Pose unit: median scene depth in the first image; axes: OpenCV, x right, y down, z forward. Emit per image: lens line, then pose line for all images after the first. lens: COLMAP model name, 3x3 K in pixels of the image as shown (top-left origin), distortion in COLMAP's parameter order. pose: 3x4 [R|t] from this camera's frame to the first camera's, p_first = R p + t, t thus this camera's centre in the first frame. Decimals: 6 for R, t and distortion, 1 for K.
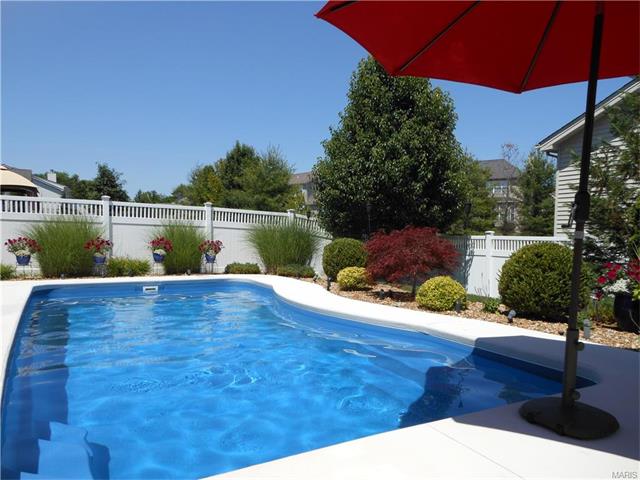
lens RADIAL K [[467.0, 0, 319.3], [0, 467.0, 280.9], [0, 0, 1]] dist [-0.005487, -0.001723]
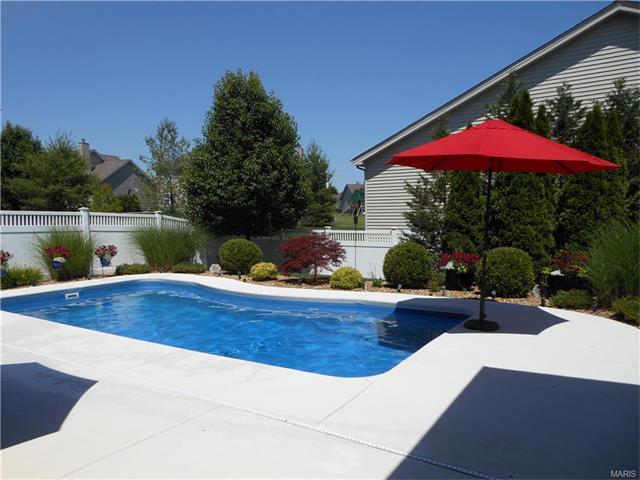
lens RADIAL K [[467.0, 0, 319.3], [0, 467.0, 280.9], [0, 0, 1]] dist [-0.005487, -0.001723]
pose [[0.880984, -0.087689, 0.464950, -0.302881], [0.068937, 0.995979, 0.057220, -0.032287], [-0.468098, -0.018358, 0.883486, -0.172023]]
